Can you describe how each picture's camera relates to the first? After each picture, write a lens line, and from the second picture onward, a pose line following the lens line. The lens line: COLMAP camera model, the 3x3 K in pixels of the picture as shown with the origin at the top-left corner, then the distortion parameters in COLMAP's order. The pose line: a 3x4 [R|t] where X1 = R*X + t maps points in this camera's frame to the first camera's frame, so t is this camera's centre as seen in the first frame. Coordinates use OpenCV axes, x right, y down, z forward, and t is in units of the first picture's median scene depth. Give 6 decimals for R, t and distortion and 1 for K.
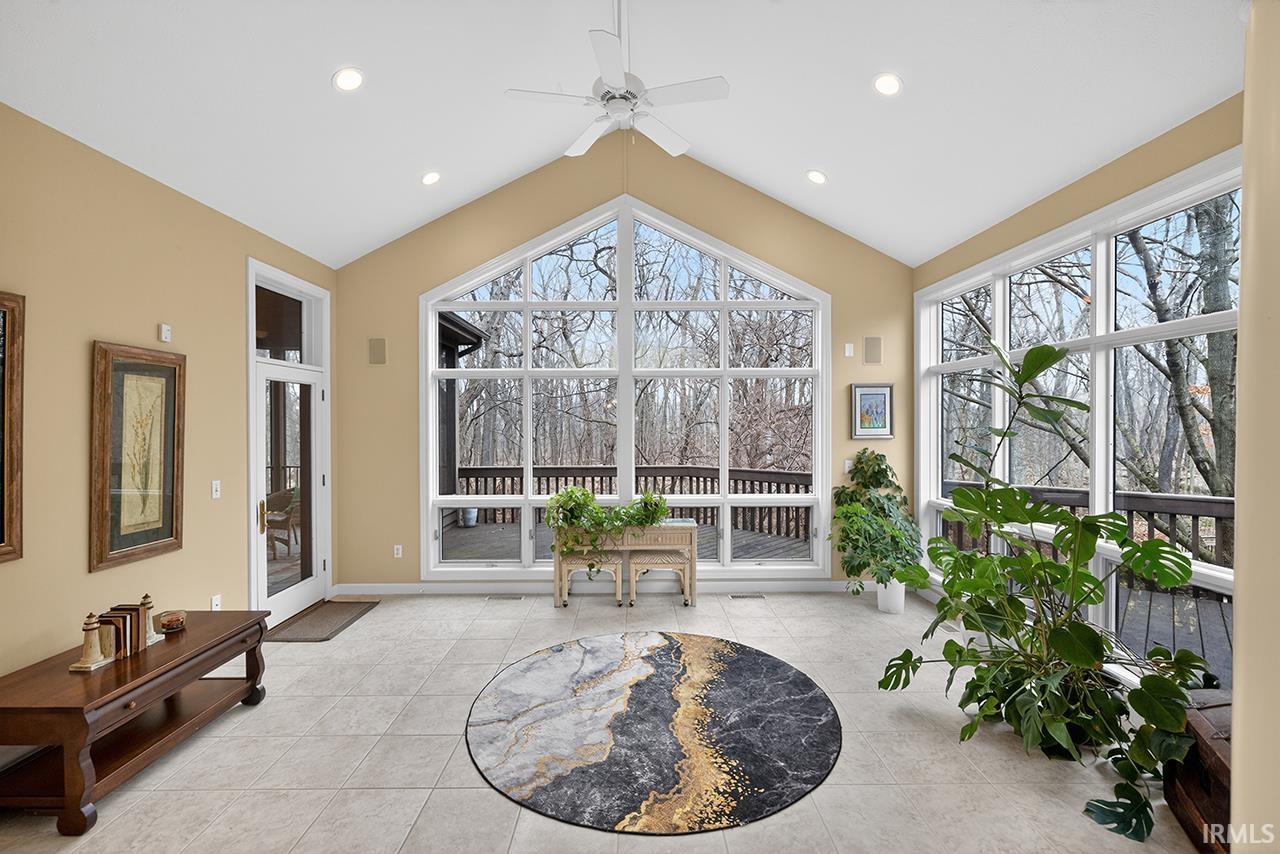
lens RADIAL K [[559.6, 0, 632.3], [0, 559.6, 420.1], [0, 0, 1]] dist [0.001005, 0.000260]
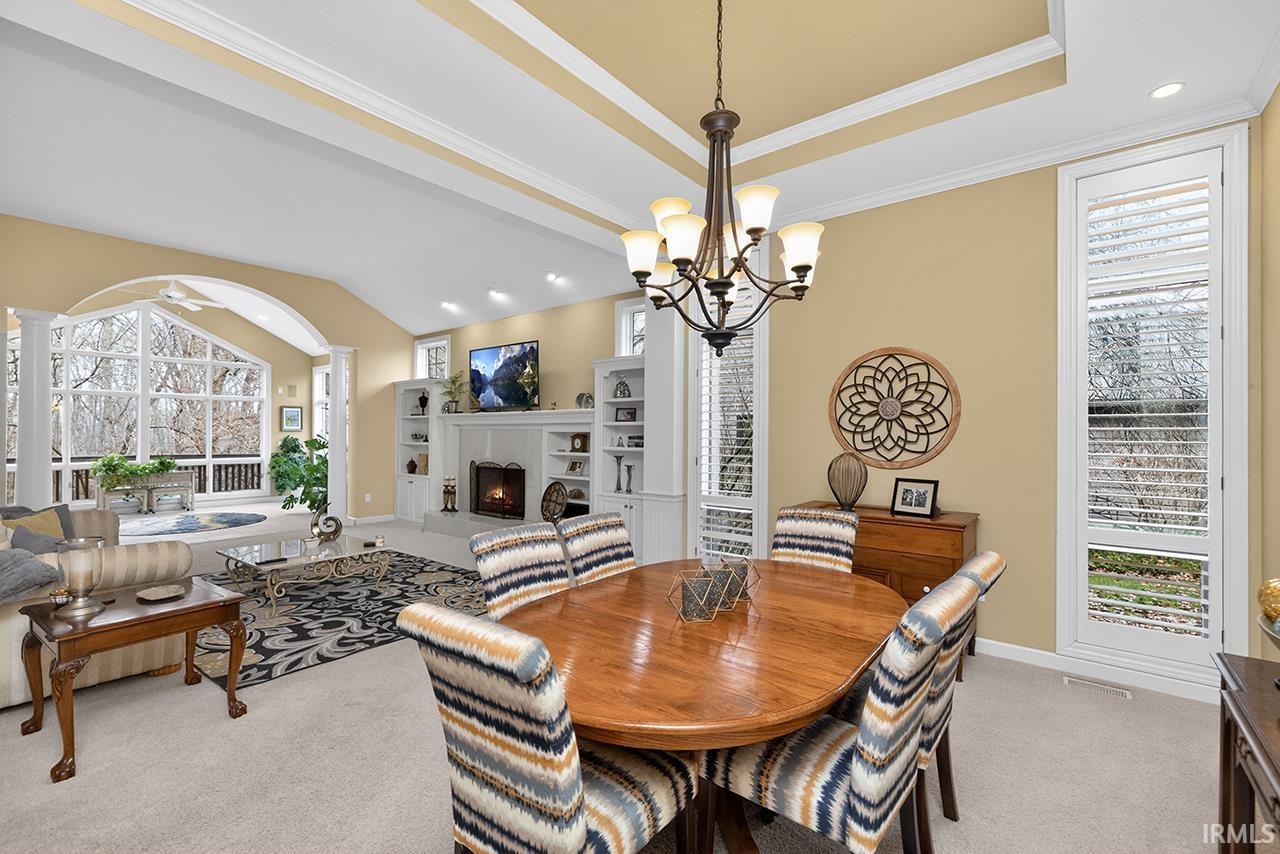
lens RADIAL K [[540.5, 0, 640.0], [0, 540.5, 427.0], [0, 0, 1]] dist [-0.000805, -0.000031]
pose [[0.623482, 0.002780, 0.781833, -0.386608], [0.005614, 0.999952, -0.008033, 0.042483], [-0.781818, 0.009398, 0.623436, -1.418181]]
